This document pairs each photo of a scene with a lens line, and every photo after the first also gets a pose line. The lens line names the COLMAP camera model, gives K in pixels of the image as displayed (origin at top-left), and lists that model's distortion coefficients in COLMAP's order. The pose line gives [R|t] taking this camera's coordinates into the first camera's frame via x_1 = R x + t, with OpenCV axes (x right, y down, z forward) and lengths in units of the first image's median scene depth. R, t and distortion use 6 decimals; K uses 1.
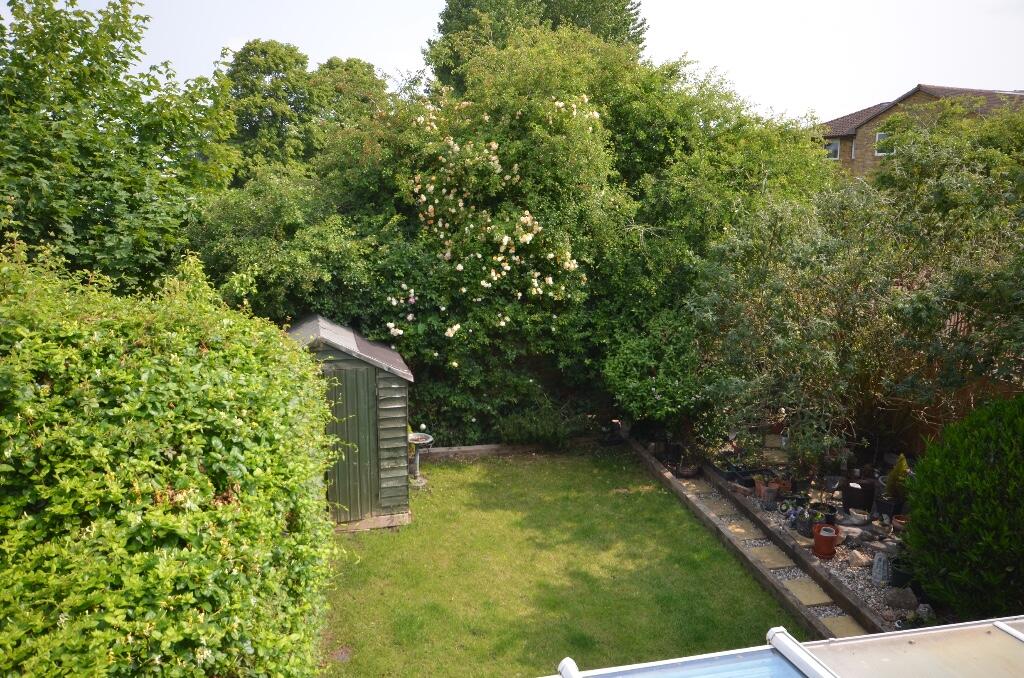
lens RADIAL K [[833.3, 0, 520.6], [0, 833.3, 330.3], [0, 0, 1]] dist [0.017670, -0.007462]
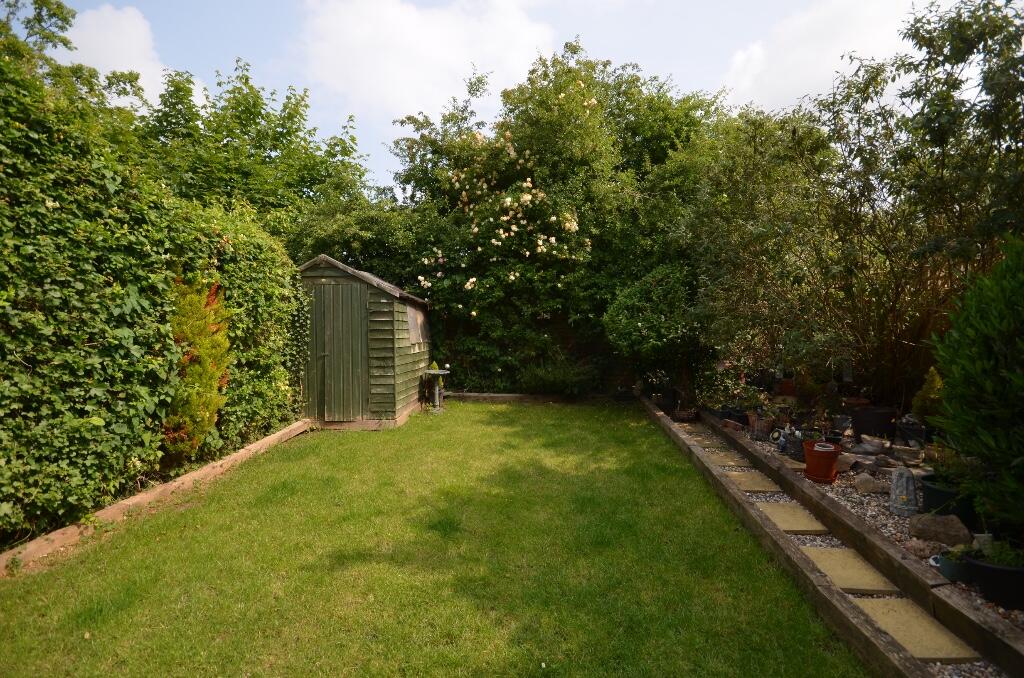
lens RADIAL K [[468.8, 0, 521.9], [0, 468.8, 343.1], [0, 0, 1]] dist [0.011150, -0.007878]
pose [[0.954109, -0.006974, -0.299379, 0.189735], [-0.040545, 0.987515, -0.152220, 0.183895], [0.296703, 0.157373, 0.941914, 0.398437]]
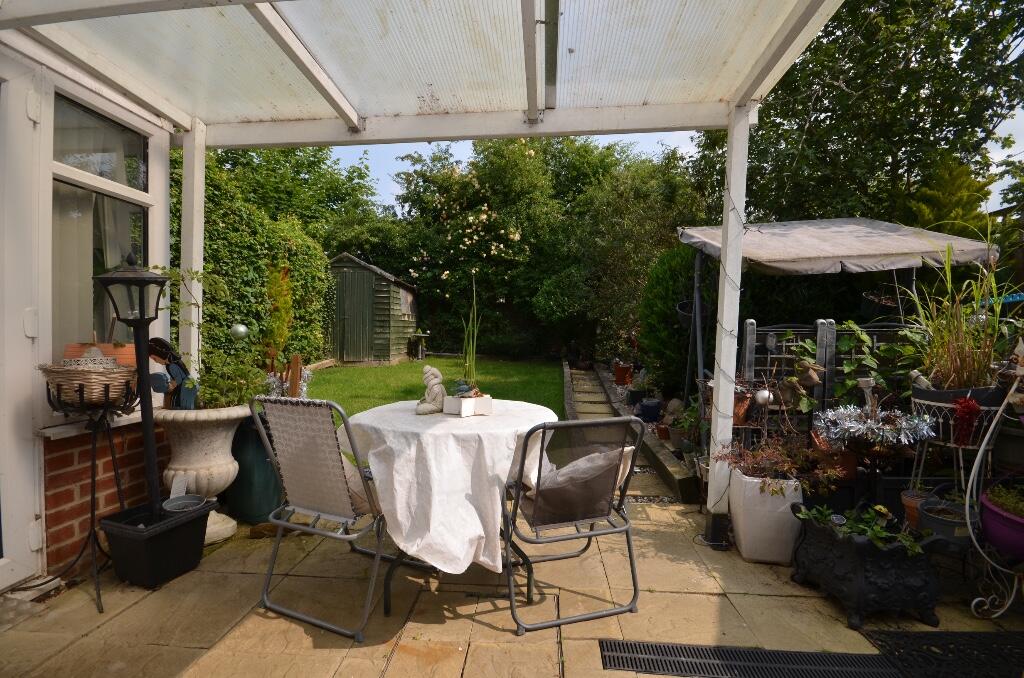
lens RADIAL K [[446.0, 0, 524.7], [0, 446.0, 343.4], [0, 0, 1]] dist [0.002086, -0.008795]
pose [[0.954808, 0.015945, -0.296795, 0.354360], [-0.062755, 0.986863, -0.148870, 0.268824], [0.290523, 0.160768, 0.943266, 0.191800]]
